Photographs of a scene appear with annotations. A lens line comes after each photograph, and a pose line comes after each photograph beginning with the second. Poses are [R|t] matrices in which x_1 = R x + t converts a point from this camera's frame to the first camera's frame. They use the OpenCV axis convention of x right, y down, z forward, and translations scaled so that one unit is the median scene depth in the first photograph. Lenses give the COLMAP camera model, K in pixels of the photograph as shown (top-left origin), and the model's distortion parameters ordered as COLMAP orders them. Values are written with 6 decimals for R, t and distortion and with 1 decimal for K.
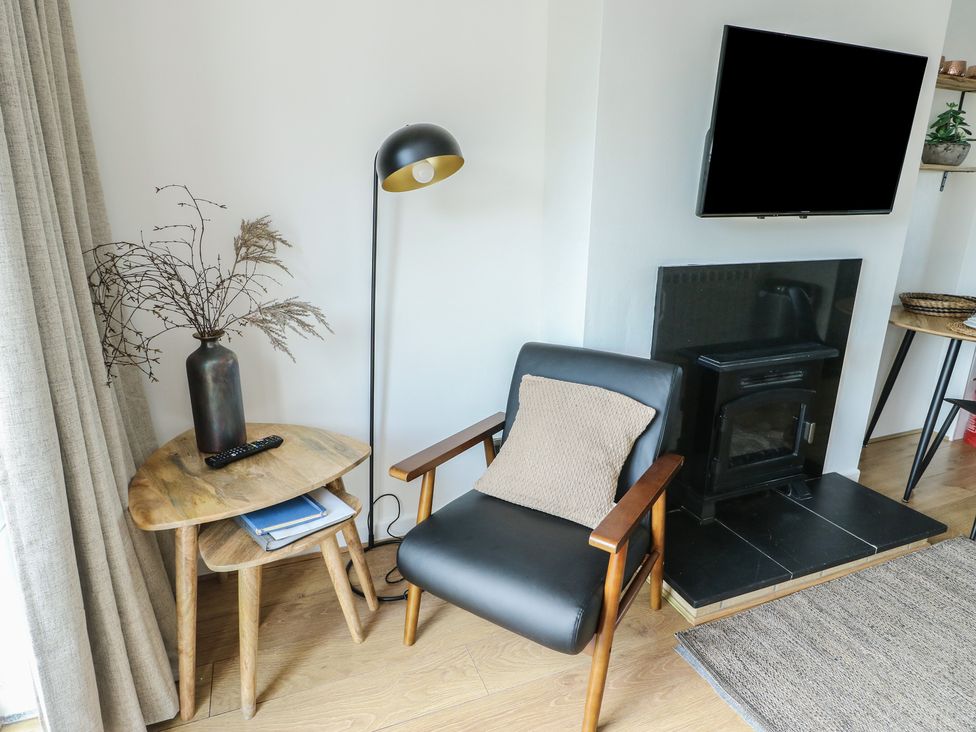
lens RADIAL K [[575.5, 0, 488.0], [0, 575.5, 366.0], [0, 0, 1]] dist [-0.001254, -0.003874]
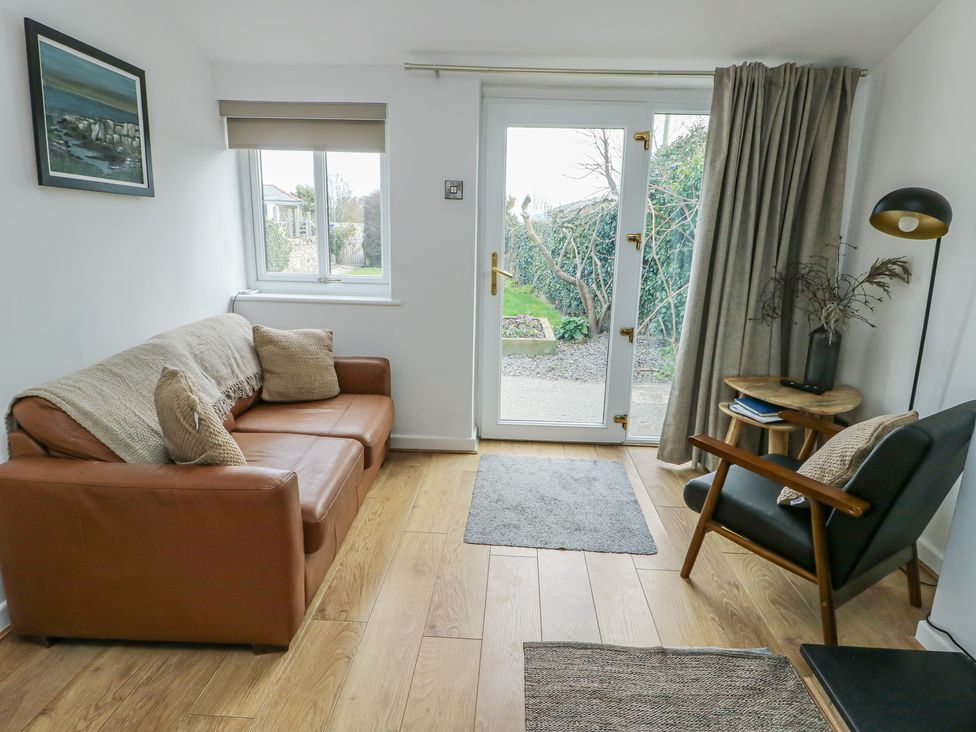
lens RADIAL K [[575.5, 0, 488.0], [0, 575.5, 366.0], [0, 0, 1]] dist [-0.001254, -0.003874]
pose [[-0.435116, 0.187052, -0.880730, 1.465973], [-0.287120, 0.898287, 0.332629, -0.208985], [0.853367, 0.397608, -0.337153, 0.751700]]
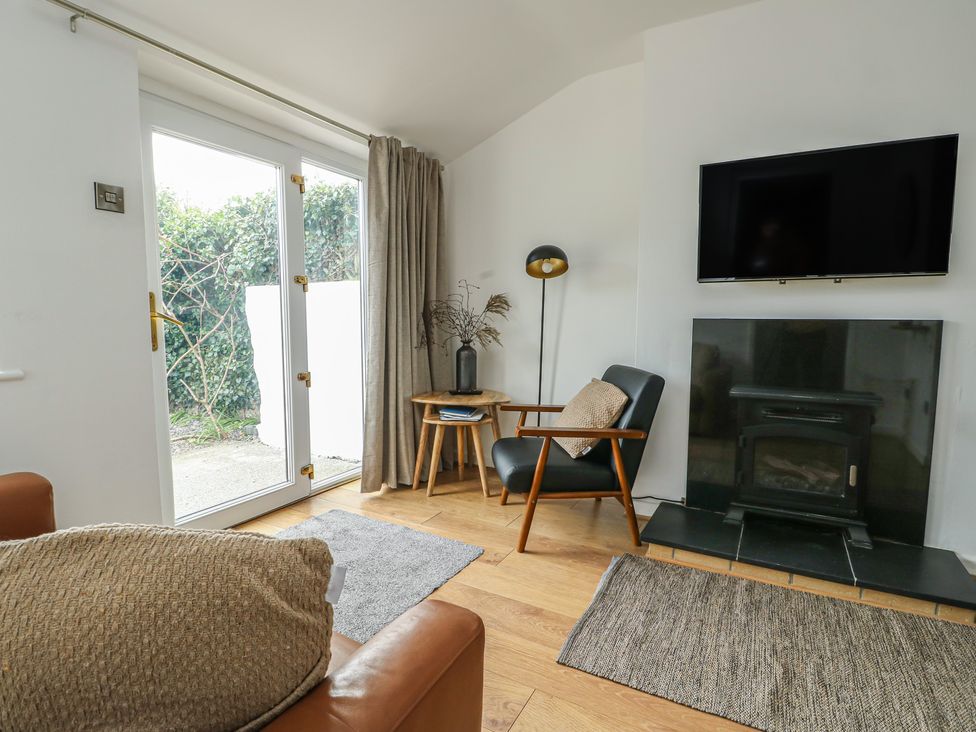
lens RADIAL K [[515.4, 0, 488.0], [0, 515.4, 366.0], [0, 0, 1]] dist [0.000166, -0.000170]
pose [[0.623602, 0.068041, -0.778775, 1.181830], [-0.224415, 0.969855, -0.094965, 0.218832], [0.748838, 0.233989, 0.620073, -0.209782]]
